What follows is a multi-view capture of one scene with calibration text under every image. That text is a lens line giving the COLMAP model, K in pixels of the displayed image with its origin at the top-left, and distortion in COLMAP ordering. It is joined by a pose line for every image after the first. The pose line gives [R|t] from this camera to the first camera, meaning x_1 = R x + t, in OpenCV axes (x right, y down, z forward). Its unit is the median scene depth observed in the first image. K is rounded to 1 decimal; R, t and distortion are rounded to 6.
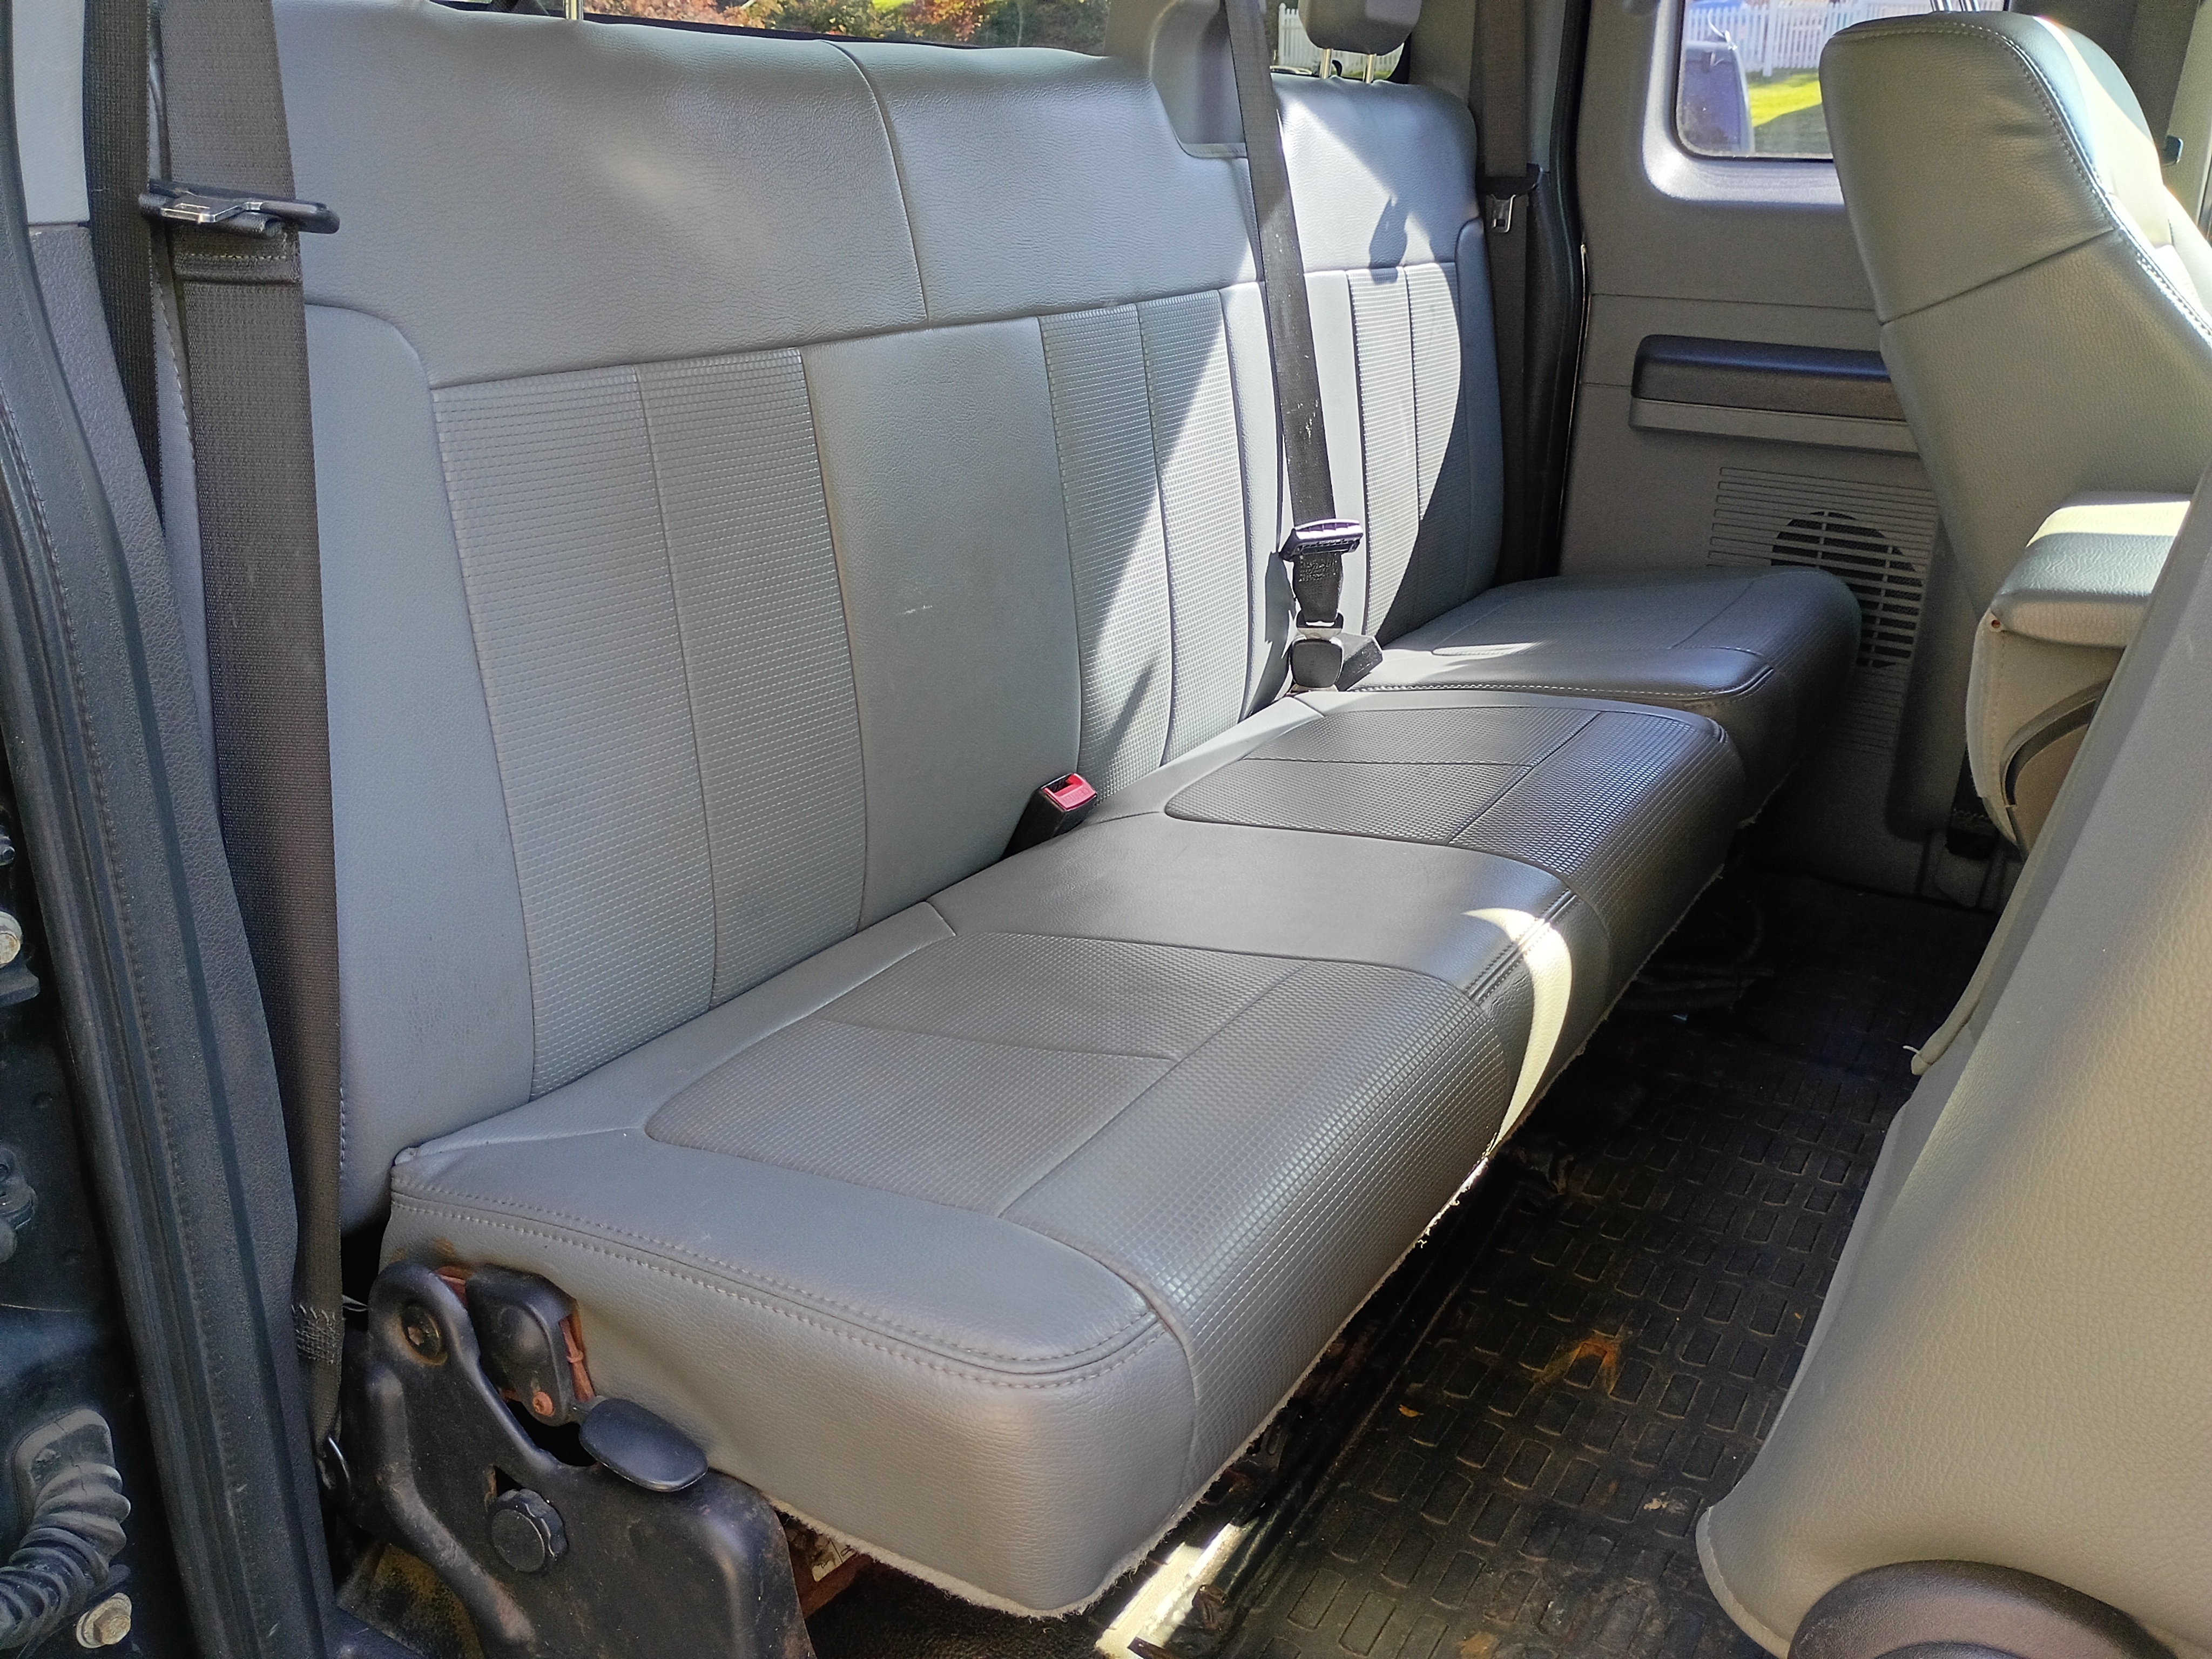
lens RADIAL K [[1963.0, 0, 1099.6], [0, 1963.0, 815.5], [0, 0, 1]] dist [0.015415, -0.007704]
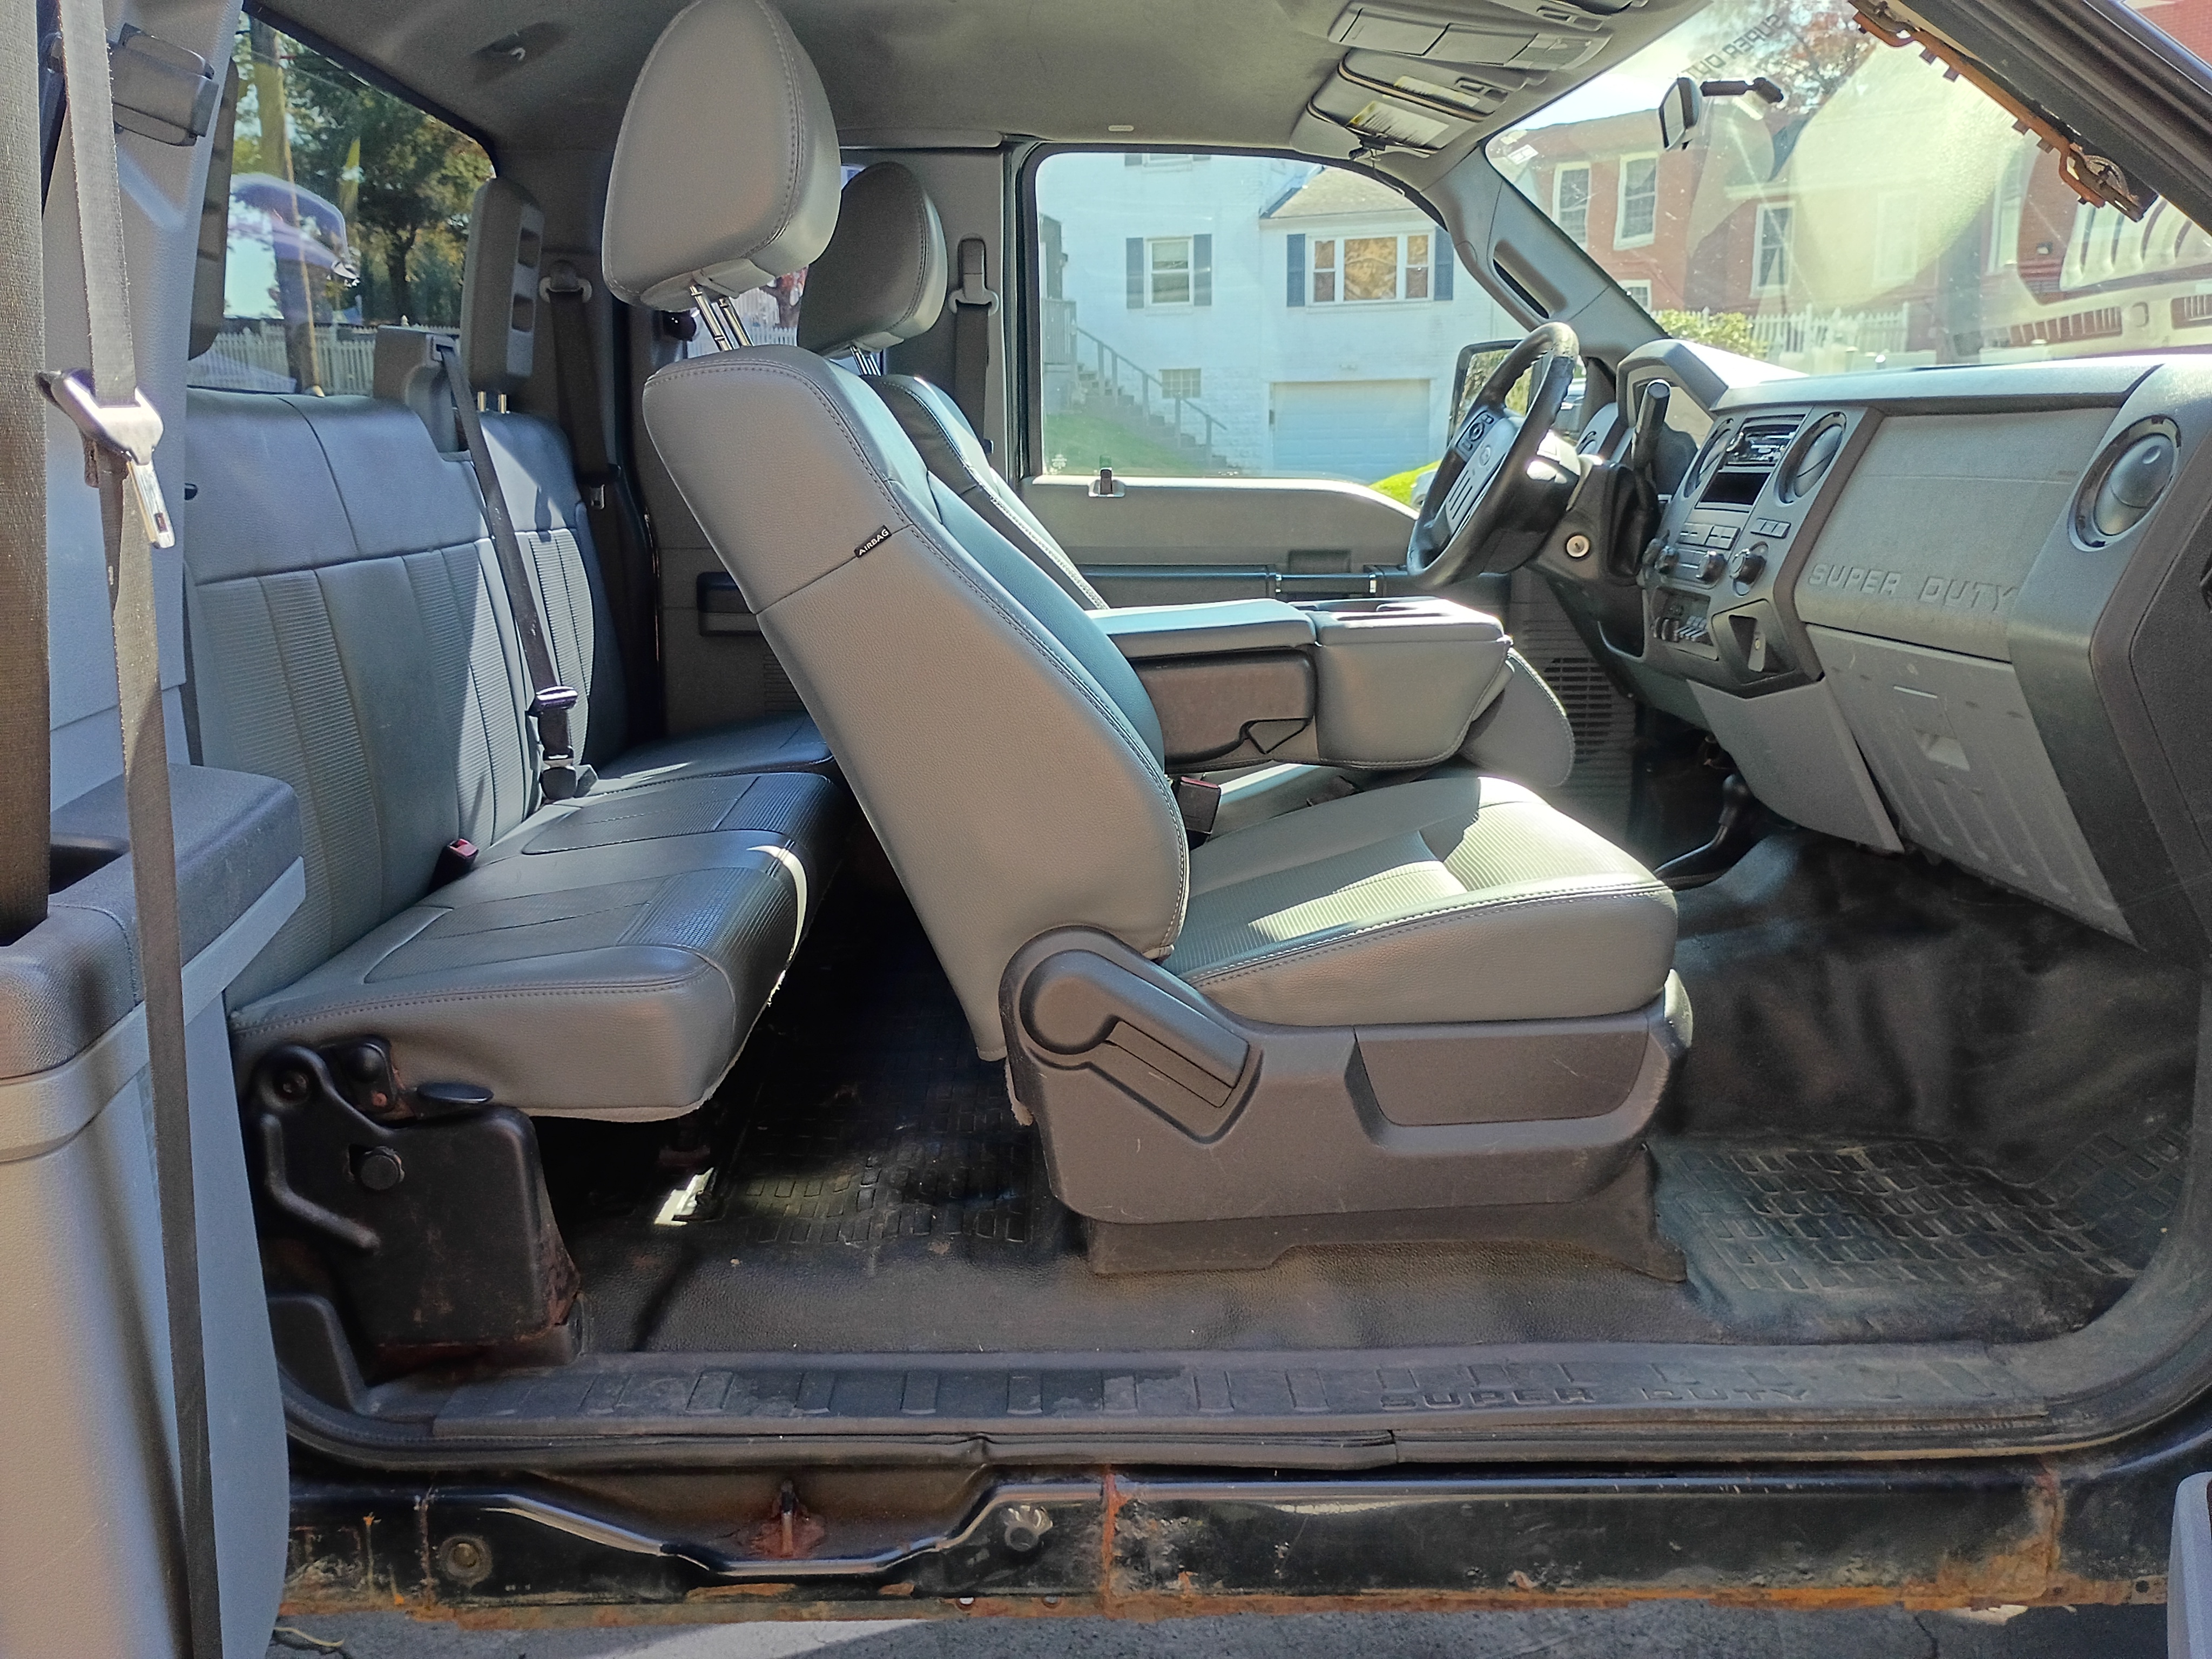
lens RADIAL K [[1963.0, 0, 1101.6], [0, 1963.0, 832.5], [0, 0, 1]] dist [0.015415, -0.007704]
pose [[0.852657, -0.112356, 0.510247, -0.313187], [0.180871, 0.979694, -0.086519, 0.168057], [-0.490165, 0.166059, 0.855665, -0.494680]]
